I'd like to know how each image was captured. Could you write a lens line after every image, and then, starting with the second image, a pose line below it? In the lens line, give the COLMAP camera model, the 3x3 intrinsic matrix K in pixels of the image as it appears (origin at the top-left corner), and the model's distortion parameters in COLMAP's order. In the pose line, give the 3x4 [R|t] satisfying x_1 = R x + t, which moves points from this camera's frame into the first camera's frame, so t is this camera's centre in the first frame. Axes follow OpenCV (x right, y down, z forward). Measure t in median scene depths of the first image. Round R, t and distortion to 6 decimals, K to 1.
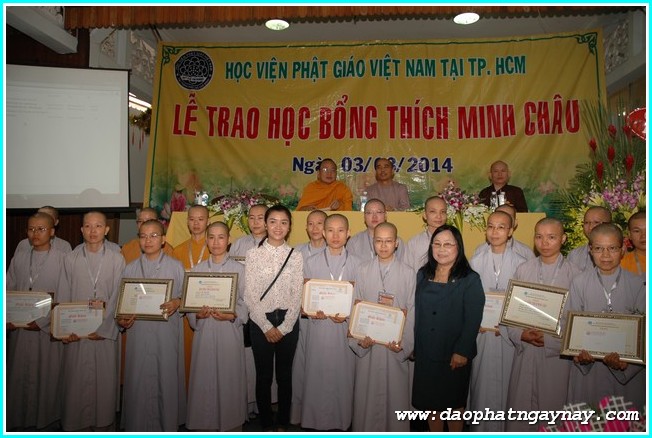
lens RADIAL K [[492.3, 0, 324.2], [0, 492.3, 221.8], [0, 0, 1]] dist [-0.181142, 0.172477]
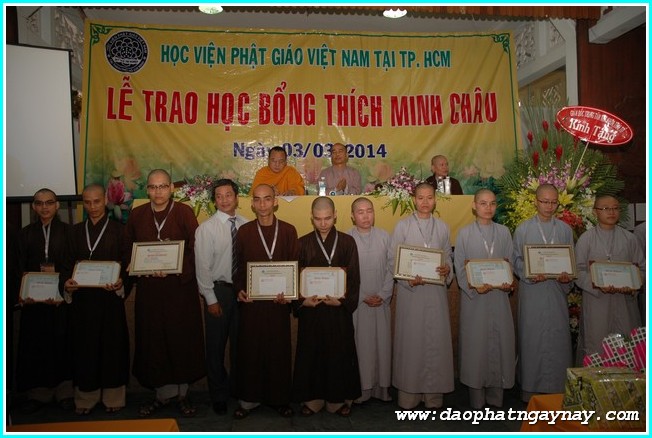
lens RADIAL K [[488.2, 0, 325.8], [0, 488.2, 222.6], [0, 0, 1]] dist [-0.153468, 0.130325]
pose [[0.977807, -0.025297, 0.207975, -0.090885], [0.017438, 0.999066, 0.039533, -0.002950], [-0.208780, -0.035029, 0.977335, -0.026427]]
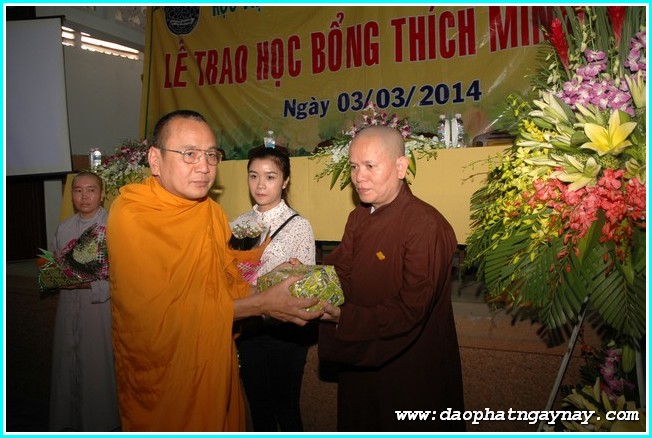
lens RADIAL K [[492.3, 0, 324.2], [0, 492.3, 221.8], [0, 0, 1]] dist [-0.181142, 0.172477]
pose [[0.946479, -0.013733, -0.322473, 0.262036], [0.039777, 0.996441, 0.074312, 0.012580], [0.320305, -0.083162, 0.943657, 0.247918]]
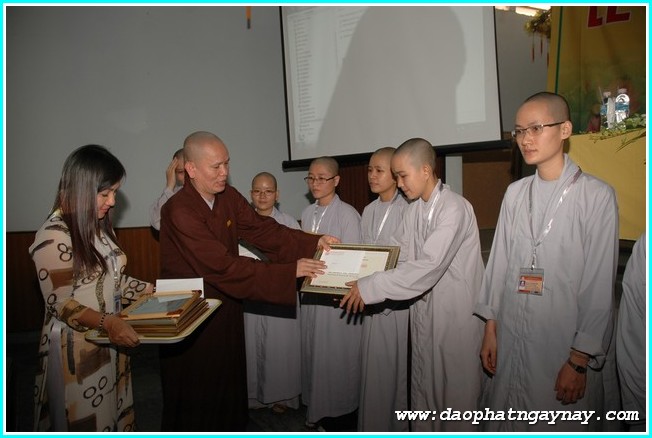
lens RADIAL K [[486.1, 0, 324.7], [0, 486.1, 223.0], [0, 0, 1]] dist [-0.152206, 0.129191]
pose [[0.634432, 0.038982, -0.771995, -0.050263], [0.039604, 0.995777, 0.082829, 0.013441], [0.771964, -0.083123, 0.630208, 0.332278]]
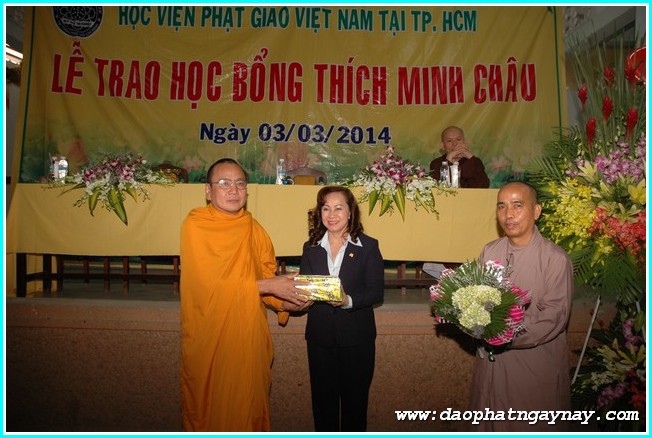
lens RADIAL K [[488.2, 0, 325.8], [0, 488.2, 222.6], [0, 0, 1]] dist [-0.153468, 0.130325]
pose [[0.991198, 0.003083, 0.132350, 0.039298], [-0.007727, 0.999372, 0.034589, 0.006900], [-0.132160, -0.035307, 0.990599, 0.165989]]
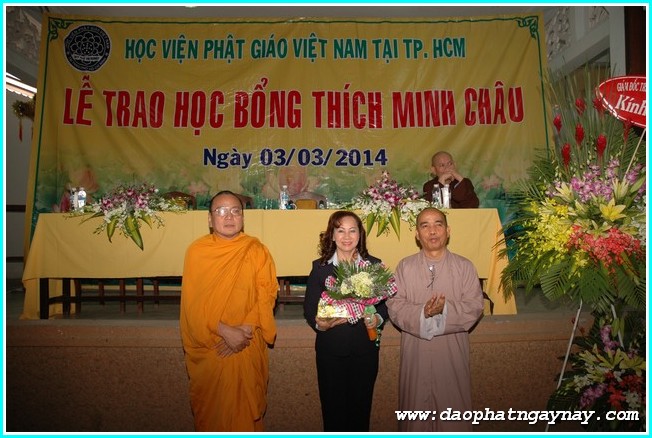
lens RADIAL K [[492.3, 0, 324.2], [0, 492.3, 221.8], [0, 0, 1]] dist [-0.181142, 0.172477]
pose [[0.991425, -0.015010, 0.129809, 0.032492], [0.015642, 0.999870, -0.003854, 0.002022], [-0.129734, 0.005852, 0.991532, 0.126119]]
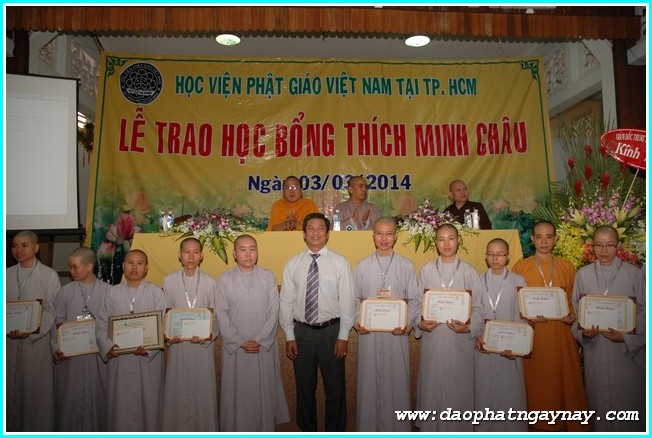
lens RADIAL K [[492.3, 0, 324.2], [0, 492.3, 221.8], [0, 0, 1]] dist [-0.181142, 0.172477]
pose [[0.987556, -0.010403, 0.156924, -0.069286], [0.016426, 0.999175, -0.037131, -0.002229], [-0.156408, 0.039247, 0.986912, 0.028402]]
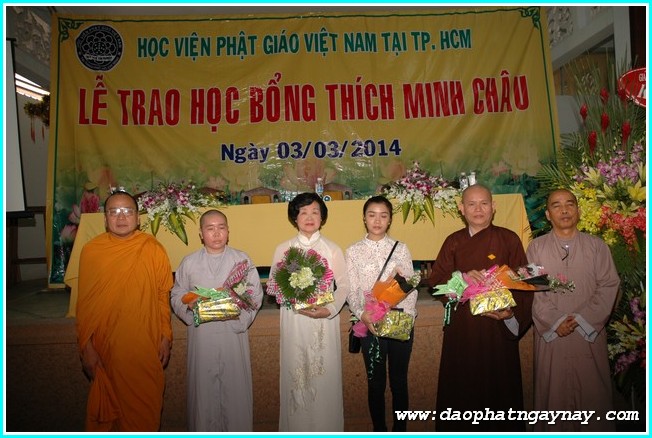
lens RADIAL K [[491.6, 0, 328.0], [0, 491.6, 223.1], [0, 0, 1]] dist [-0.188570, 0.177458]
pose [[0.985157, -0.053993, 0.162942, -0.025807], [0.051583, 0.998488, 0.018988, 0.000586], [-0.163721, -0.010301, 0.986453, 0.112020]]
